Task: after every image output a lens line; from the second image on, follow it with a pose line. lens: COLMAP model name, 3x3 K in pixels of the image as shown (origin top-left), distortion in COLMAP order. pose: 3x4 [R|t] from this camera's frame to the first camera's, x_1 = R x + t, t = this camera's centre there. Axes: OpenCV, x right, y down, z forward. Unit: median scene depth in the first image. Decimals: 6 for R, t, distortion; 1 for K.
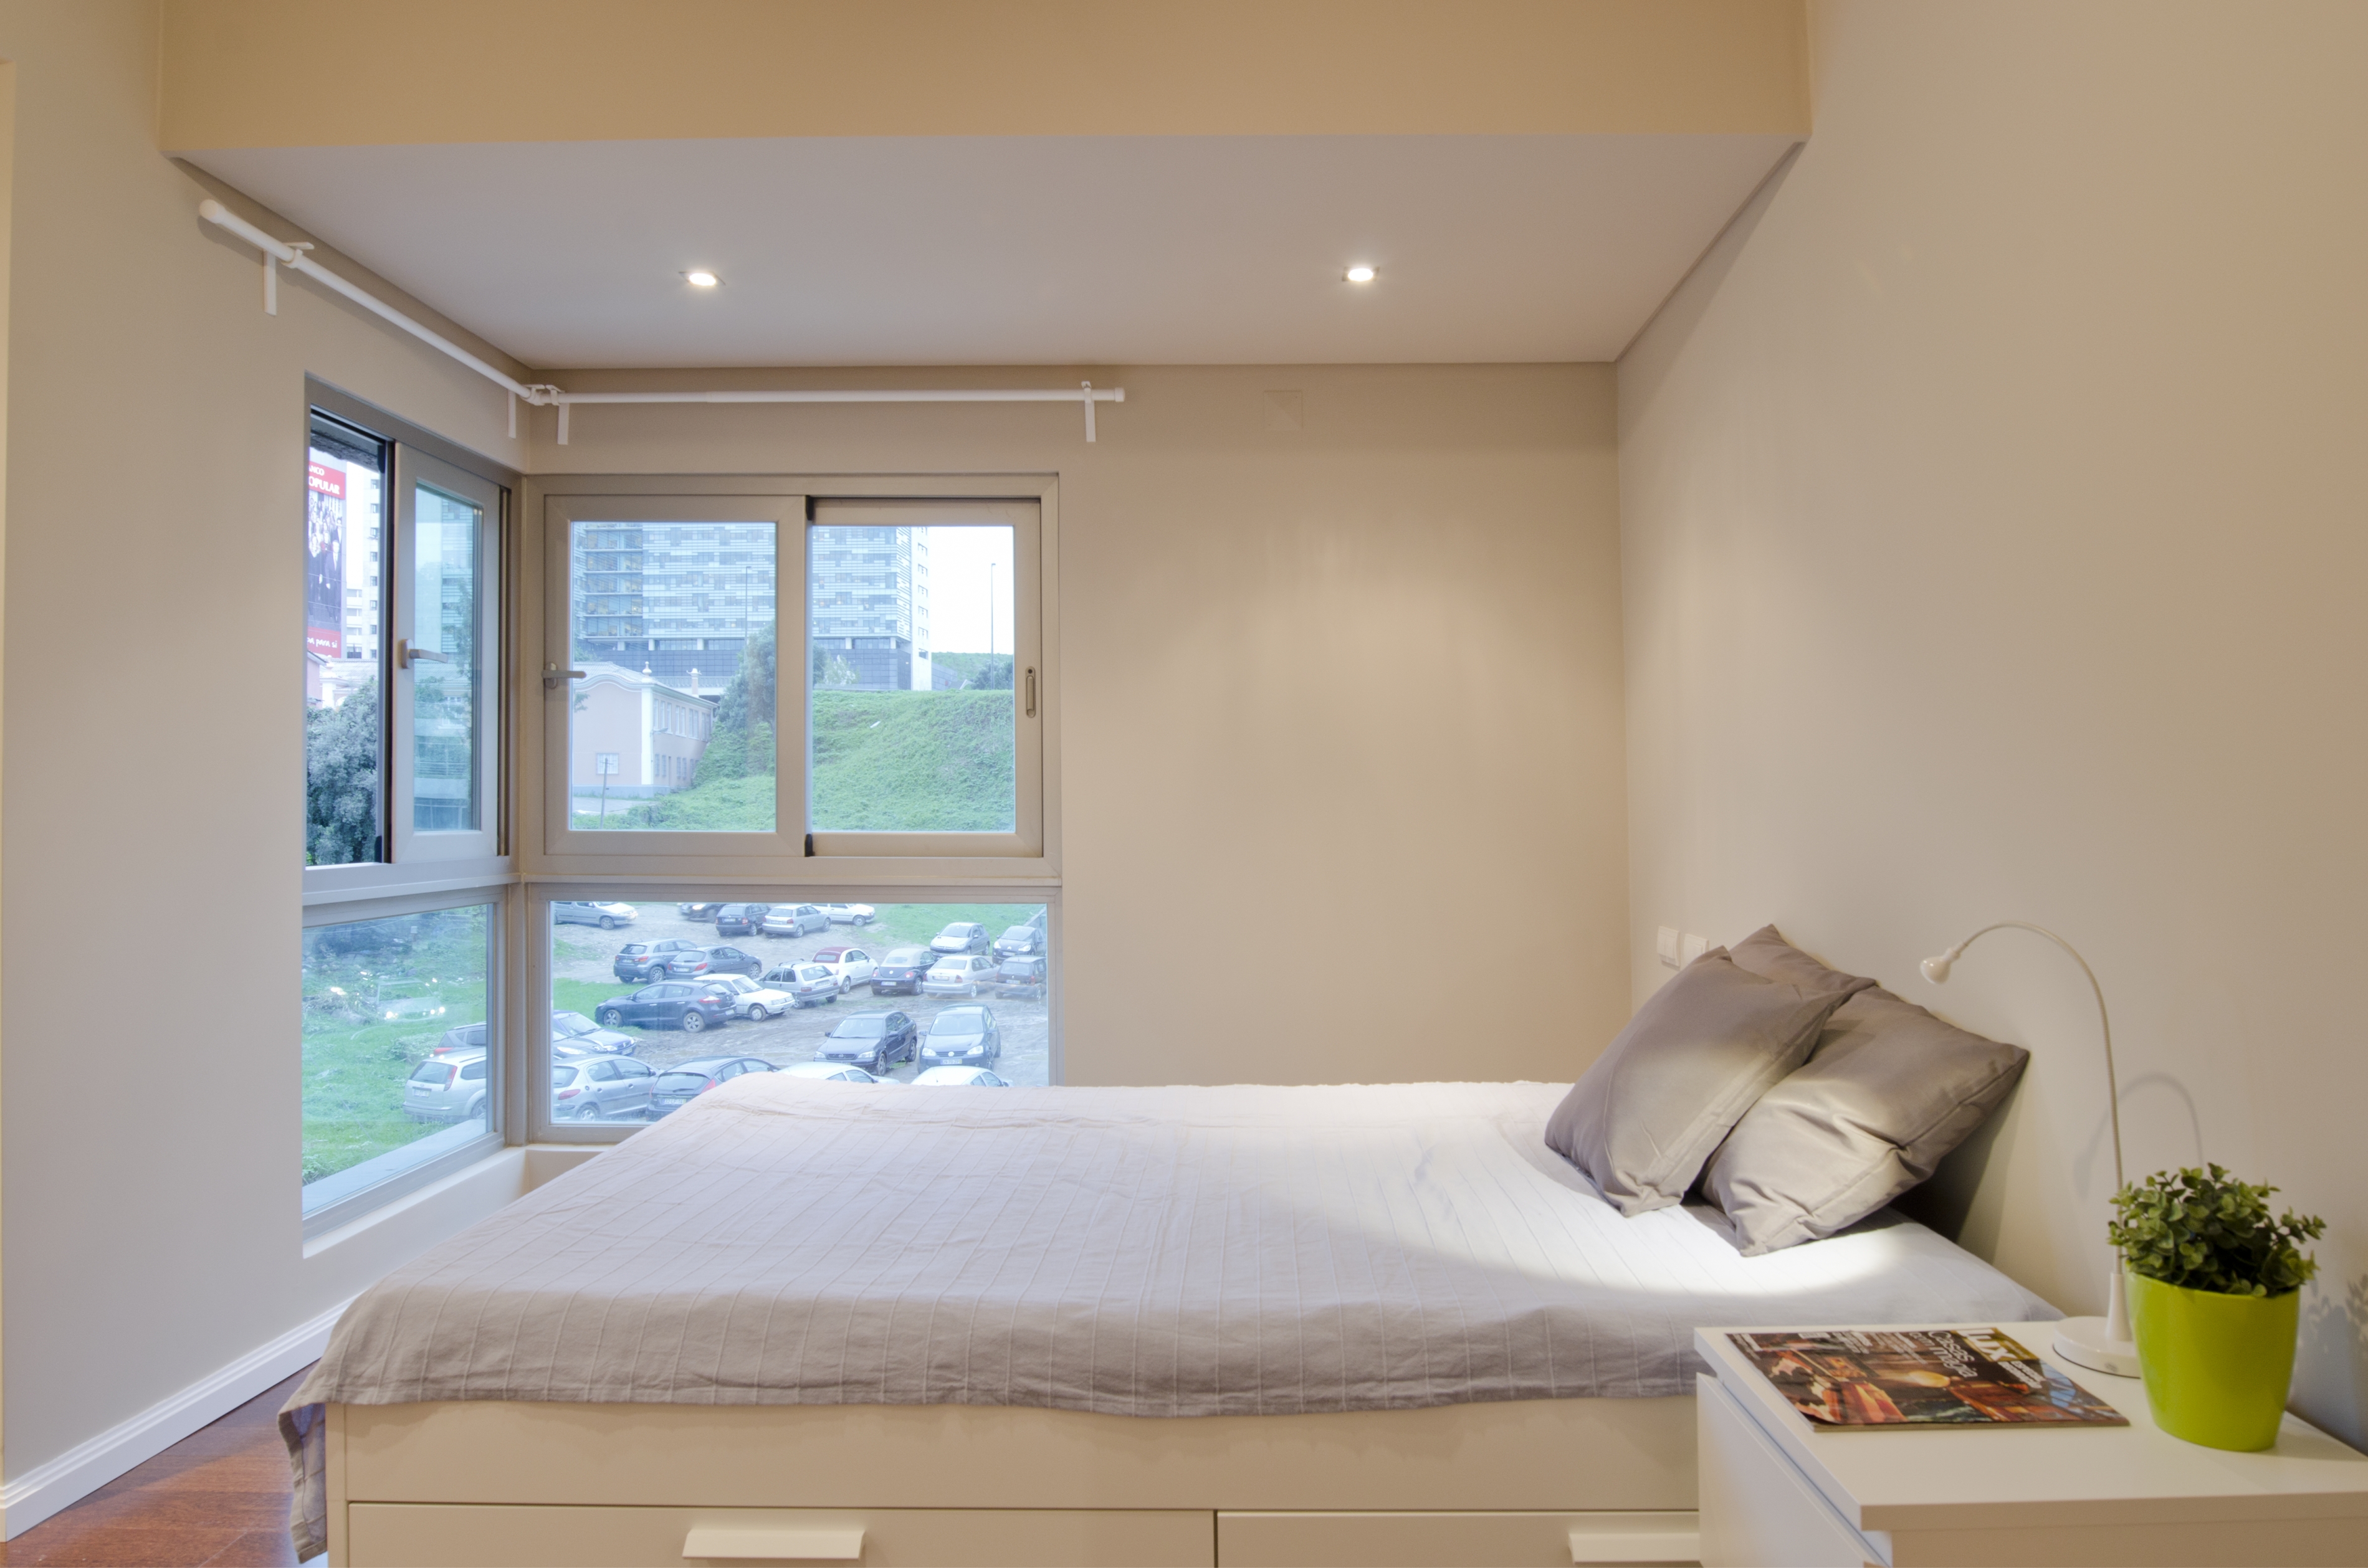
lens RADIAL K [[1464.7, 0, 1209.4], [0, 1464.7, 799.0], [0, 0, 1]] dist [-0.015432, -0.004302]
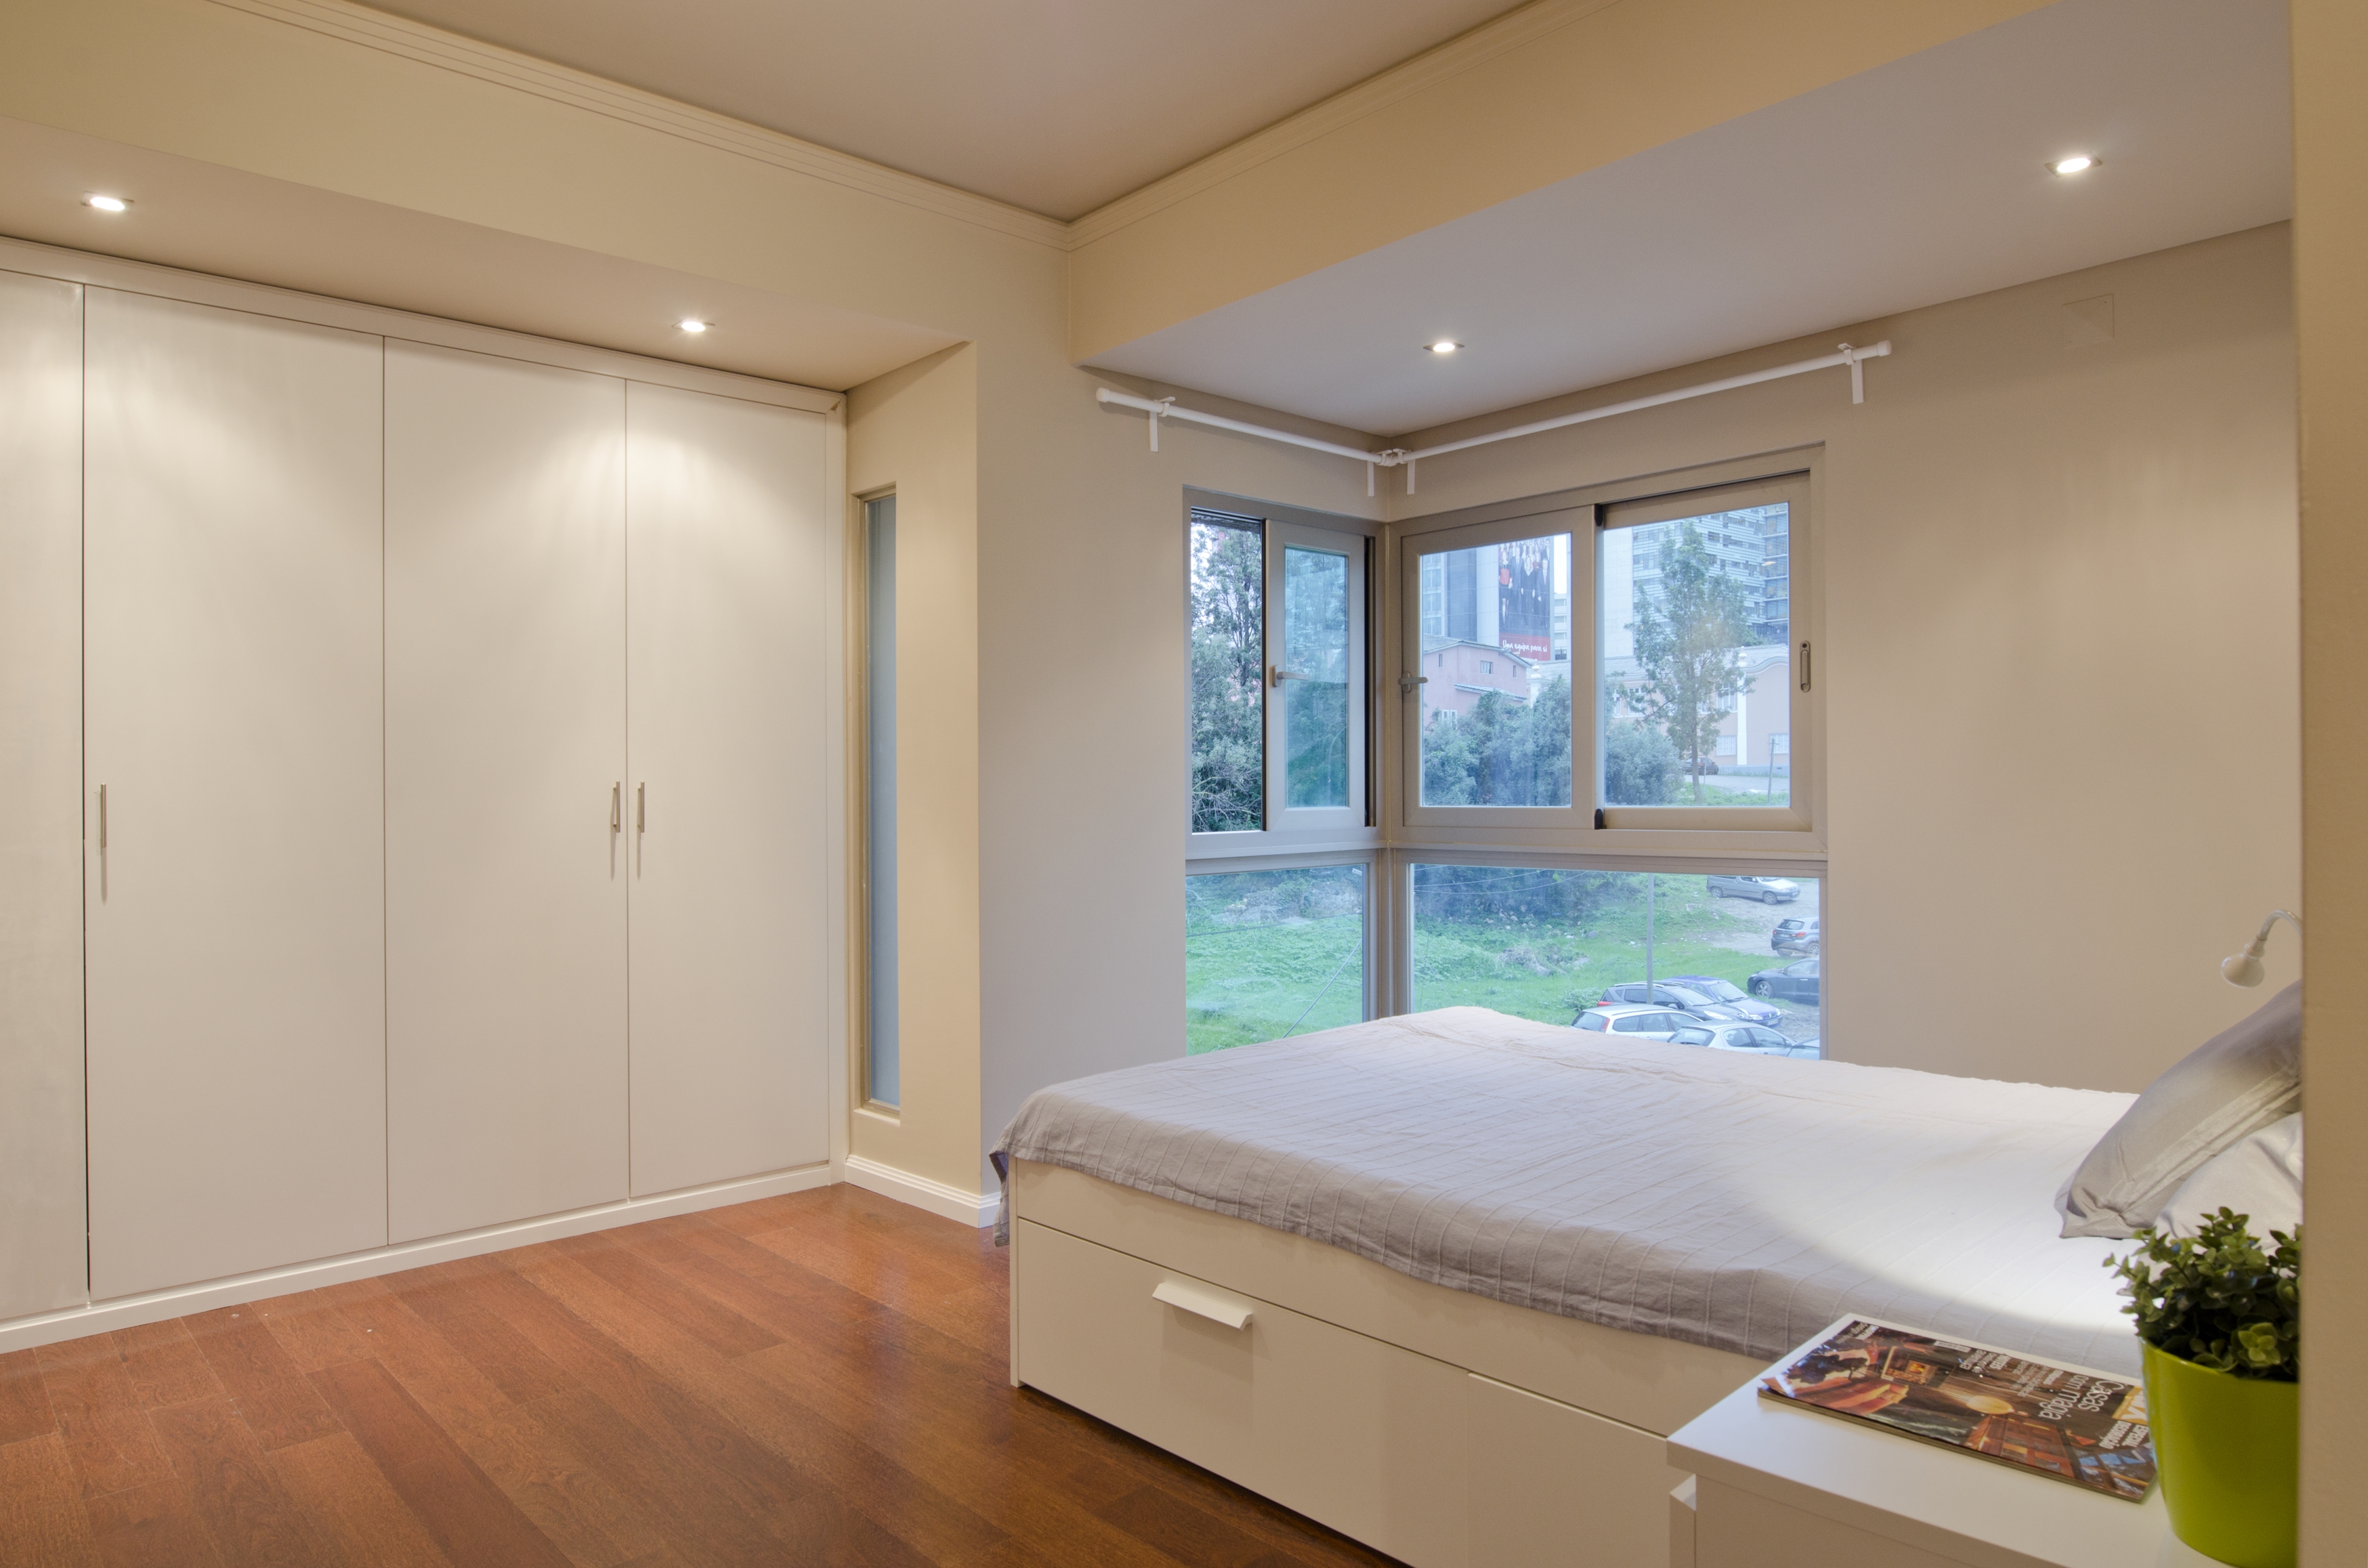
lens RADIAL K [[1464.7, 0, 1210.7], [0, 1464.7, 821.0], [0, 0, 1]] dist [-0.015432, -0.004302]
pose [[0.687290, 0.002608, -0.726378, 0.632687], [0.018821, 0.999594, 0.021397, 0.007171], [0.726139, -0.028377, 0.686962, 0.033524]]
